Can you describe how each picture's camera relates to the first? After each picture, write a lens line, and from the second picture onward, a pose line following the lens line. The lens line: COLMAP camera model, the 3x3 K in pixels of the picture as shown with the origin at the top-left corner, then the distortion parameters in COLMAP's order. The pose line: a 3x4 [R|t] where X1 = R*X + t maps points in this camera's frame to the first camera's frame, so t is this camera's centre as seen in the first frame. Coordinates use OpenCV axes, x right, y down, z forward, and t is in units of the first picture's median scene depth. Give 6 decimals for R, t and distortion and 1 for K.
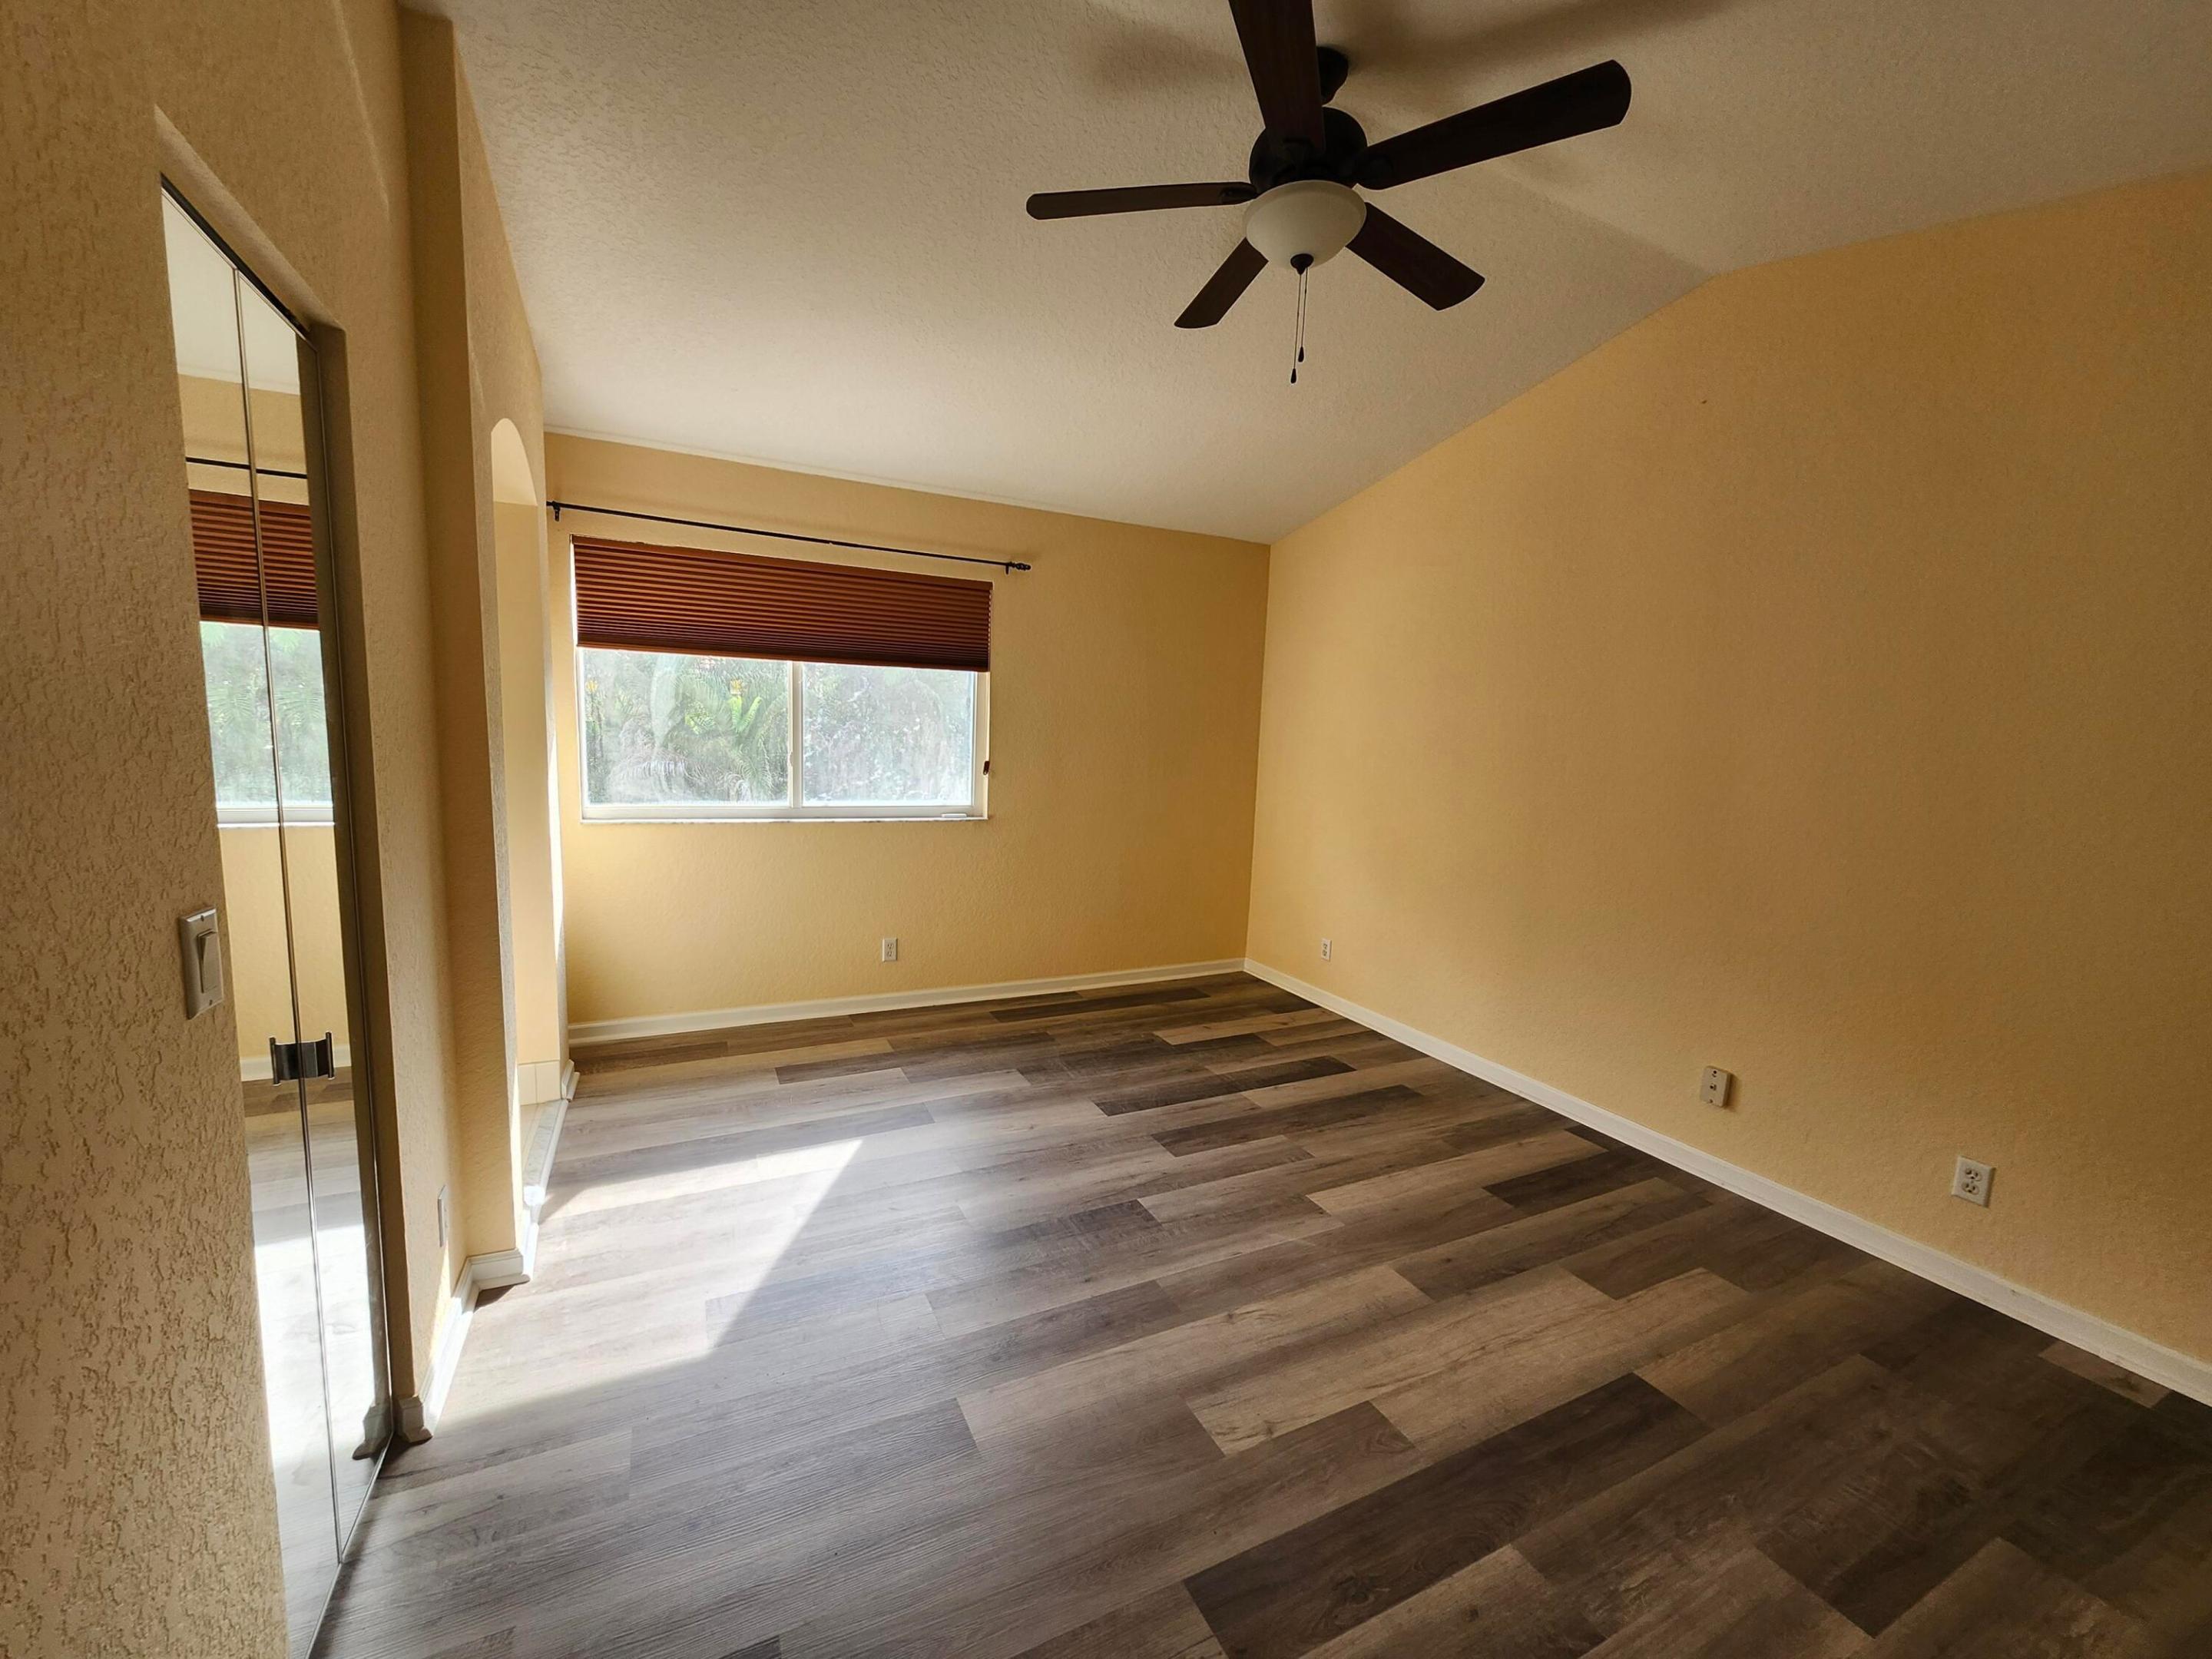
lens RADIAL K [[870.2, 0, 1092.2], [0, 870.2, 842.4], [0, 0, 1]] dist [0.001320, -0.000591]
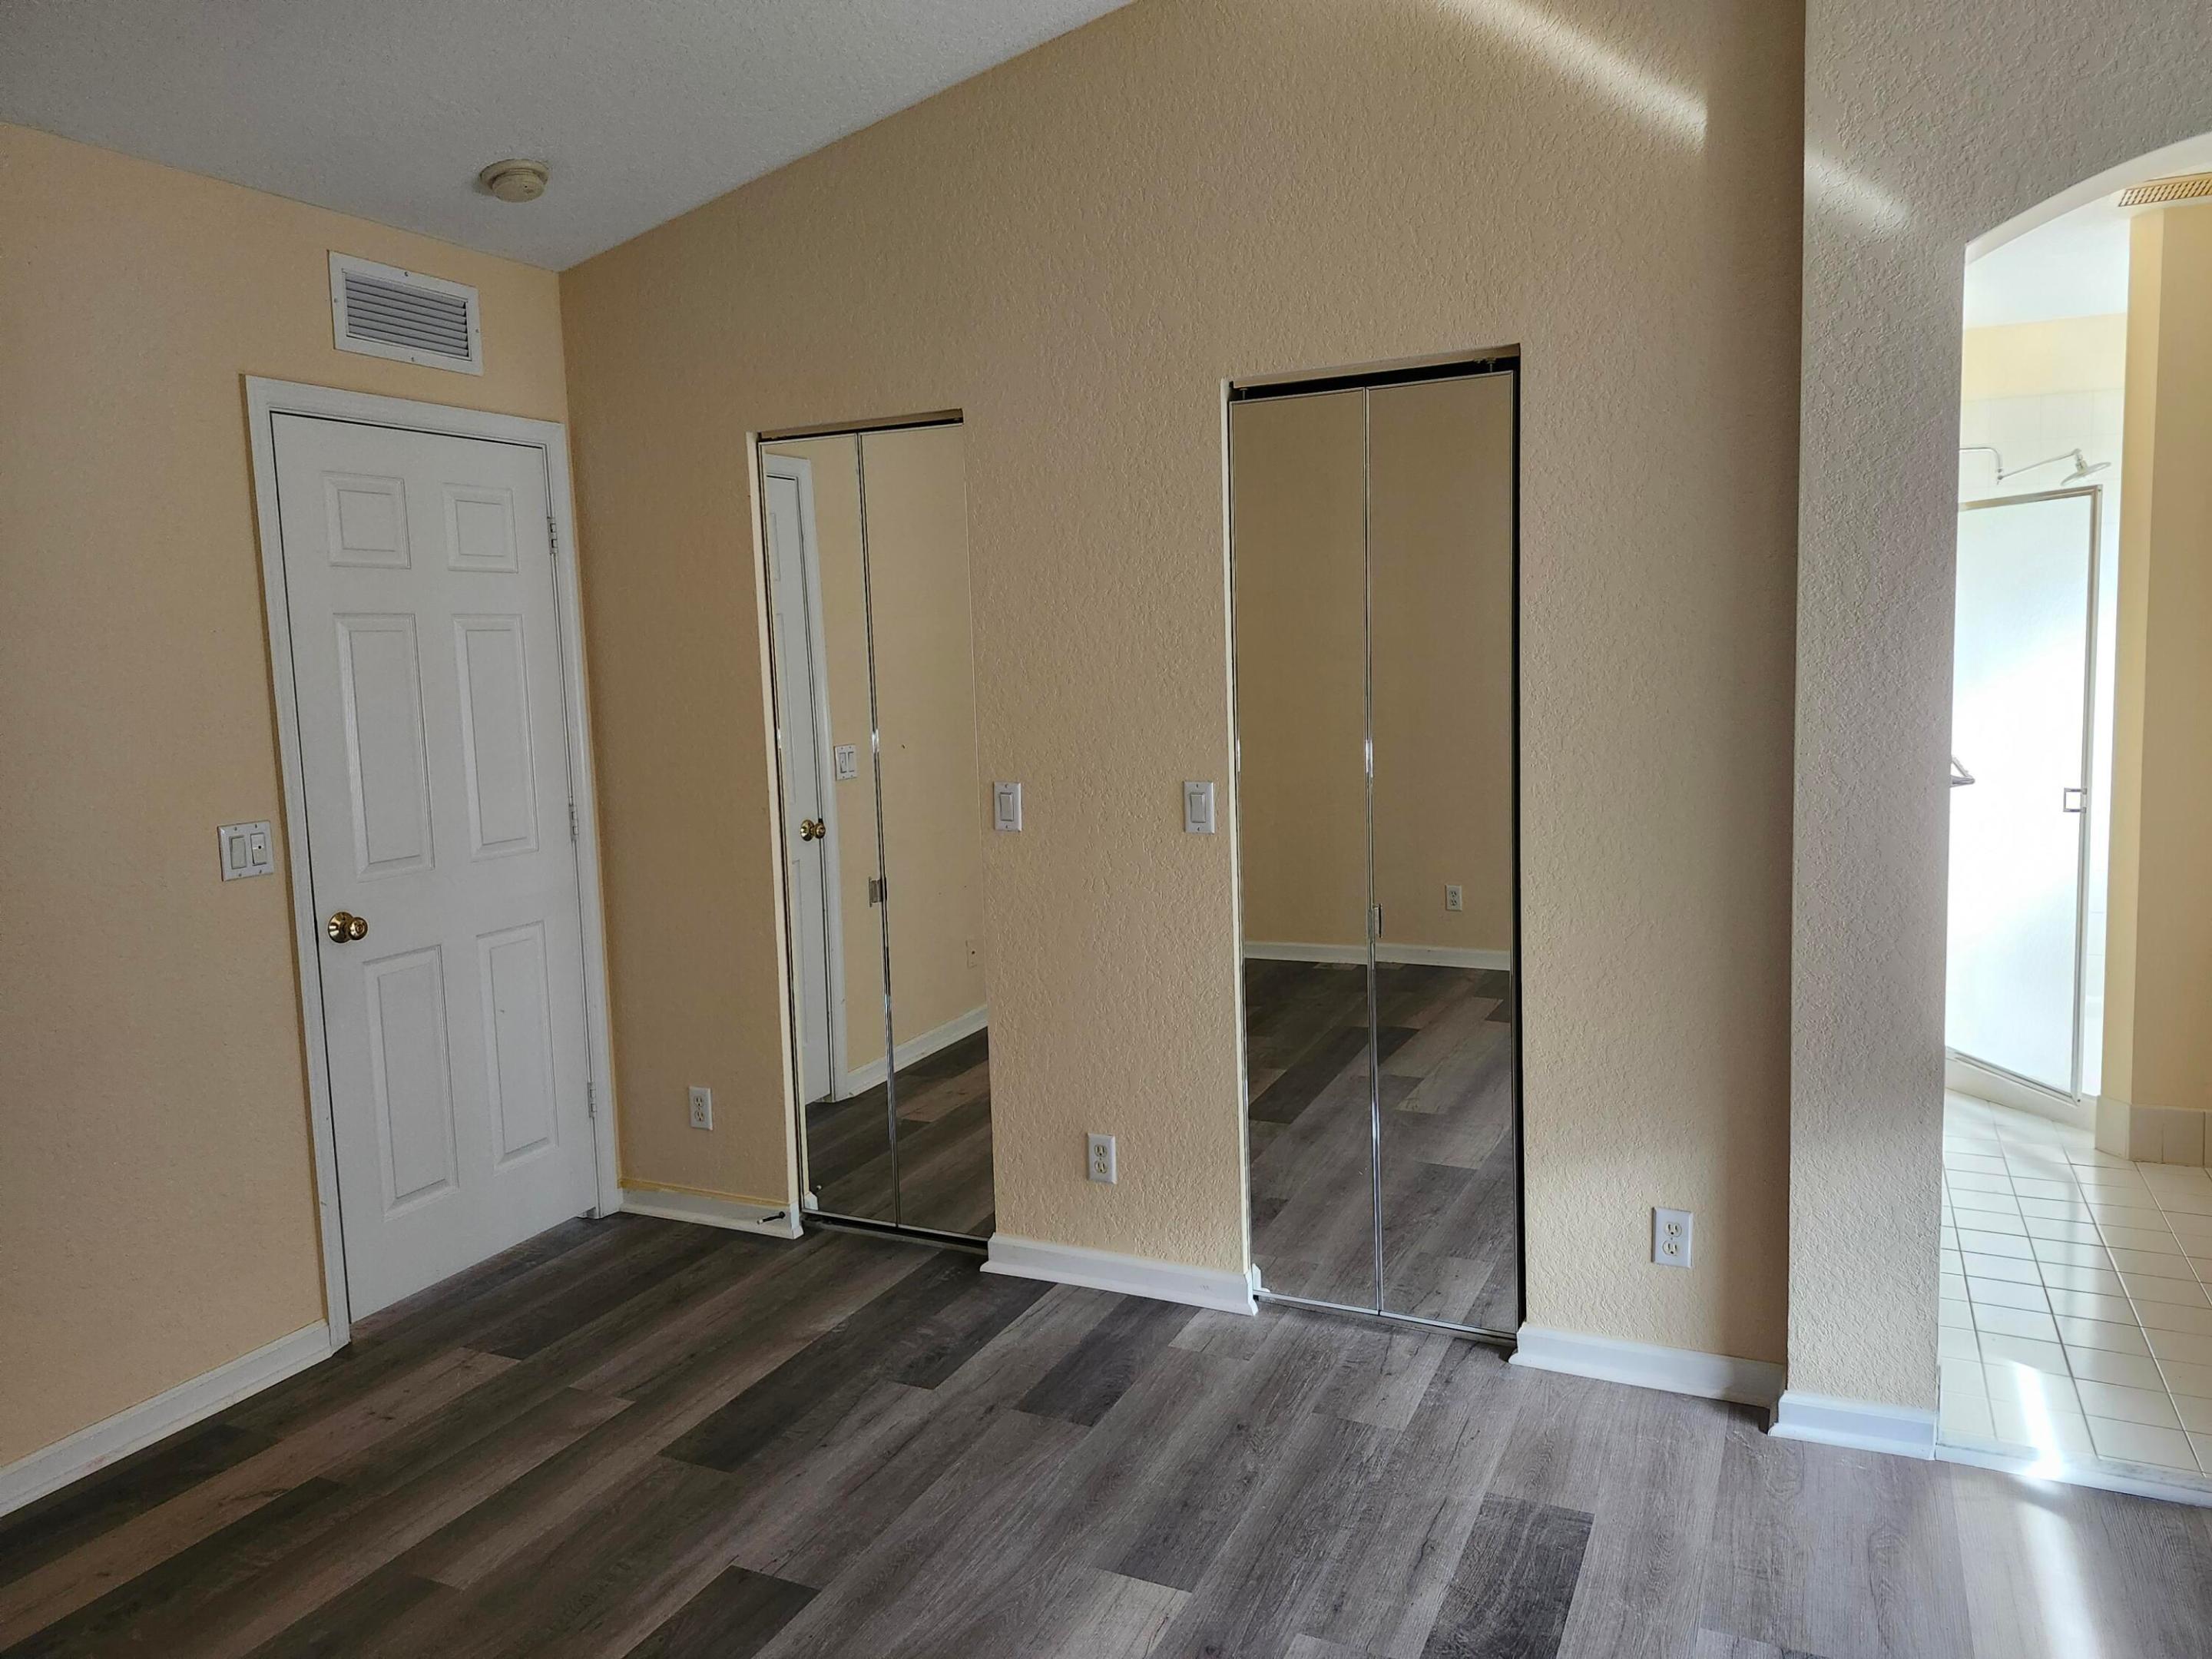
lens RADIAL K [[1528.4, 0, 1093.5], [0, 1528.4, 805.1], [0, 0, 1]] dist [0.074335, -0.086508]
pose [[-0.783148, 0.052129, -0.619647, 0.476146], [-0.076815, 0.980738, 0.179590, -0.171216], [0.617073, 0.188243, -0.764058, 1.261762]]
